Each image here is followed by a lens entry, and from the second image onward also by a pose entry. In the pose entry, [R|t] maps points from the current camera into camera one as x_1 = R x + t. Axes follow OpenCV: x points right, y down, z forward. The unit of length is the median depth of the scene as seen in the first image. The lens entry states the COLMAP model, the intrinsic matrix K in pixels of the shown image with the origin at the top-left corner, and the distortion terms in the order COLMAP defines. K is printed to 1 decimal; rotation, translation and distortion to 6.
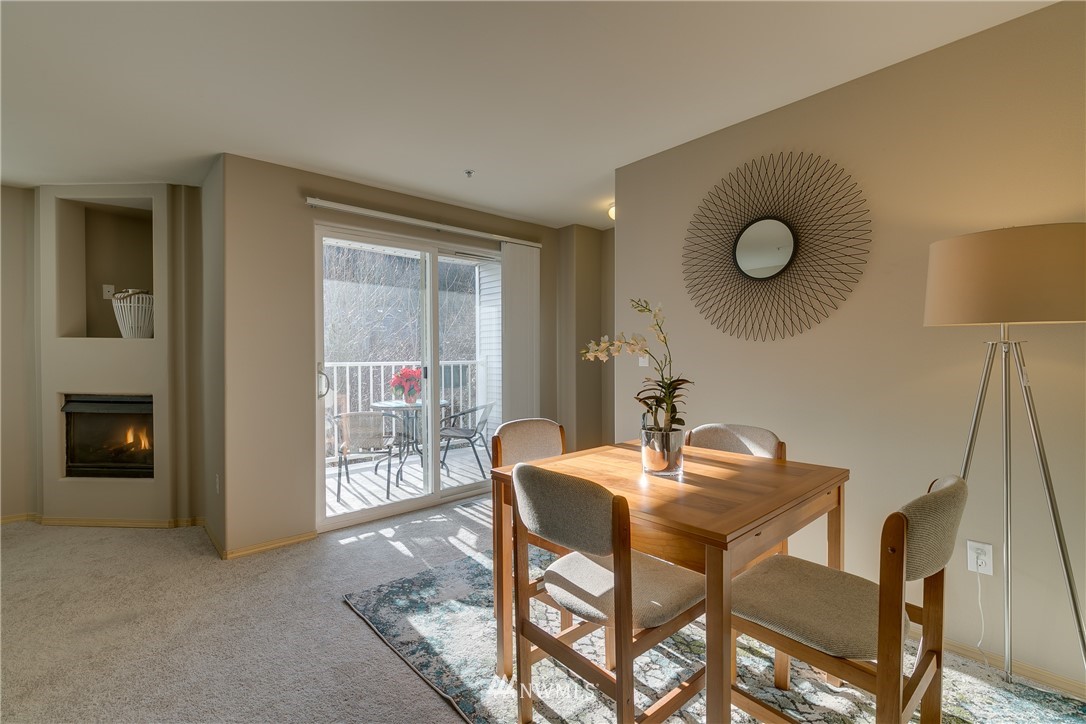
lens RADIAL K [[482.7, 0, 538.9], [0, 482.7, 360.5], [0, 0, 1]] dist [-0.002698, -0.000486]
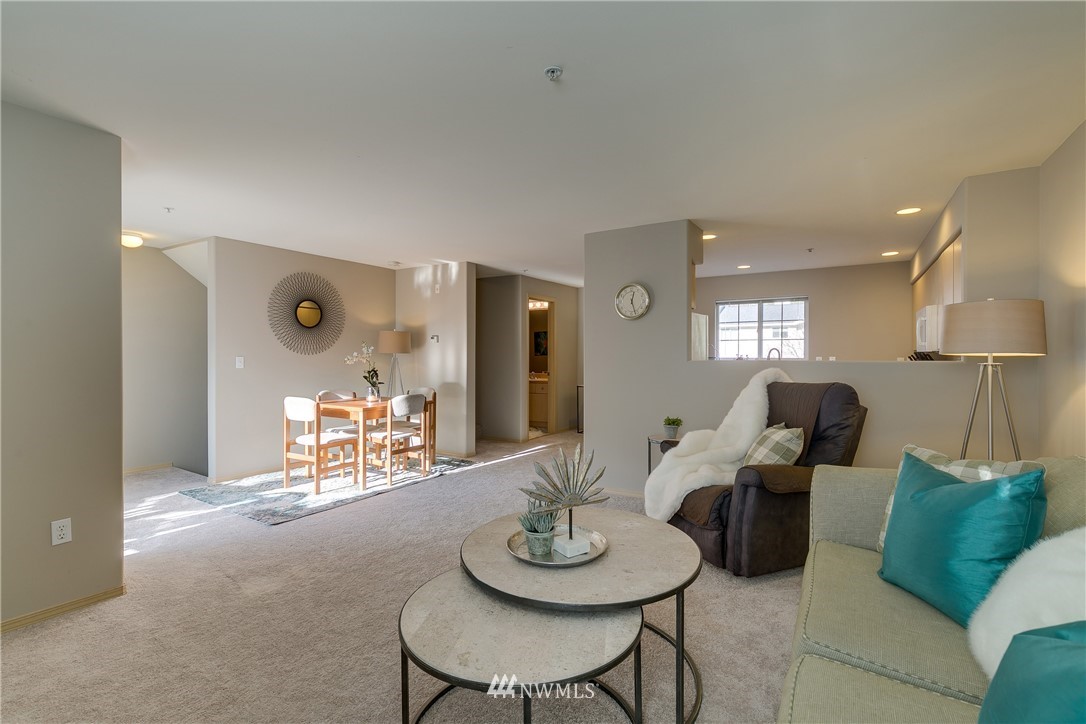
lens RADIAL K [[482.7, 0, 544.3], [0, 482.7, 359.7], [0, 0, 1]] dist [-0.002698, -0.000486]
pose [[-0.280833, -0.004326, 0.959747, -1.234809], [0.005707, 0.999965, 0.006178, -0.015576], [-0.959740, 0.007212, -0.280799, 0.359757]]
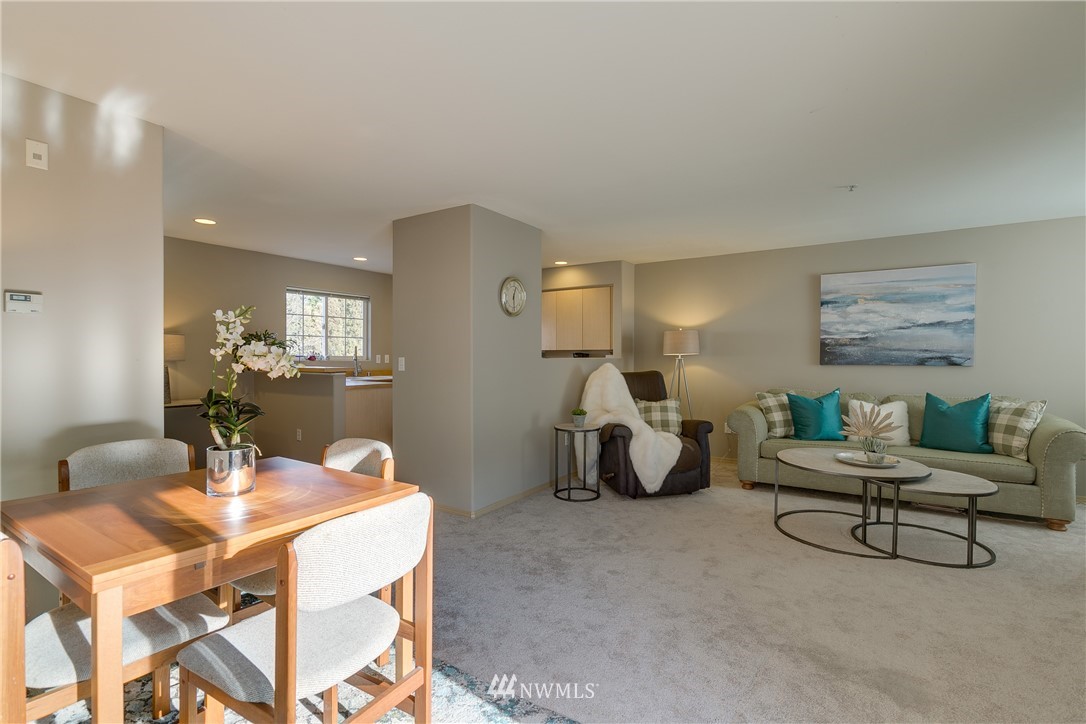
lens RADIAL K [[505.8, 0, 543.9], [0, 505.8, 357.6], [0, 0, 1]] dist [-0.015226, -0.000287]
pose [[-0.966119, 0.000664, -0.258095, -0.044928], [-0.001849, 0.999953, 0.009496, -0.018616], [0.258090, 0.009652, -0.966073, 0.934528]]
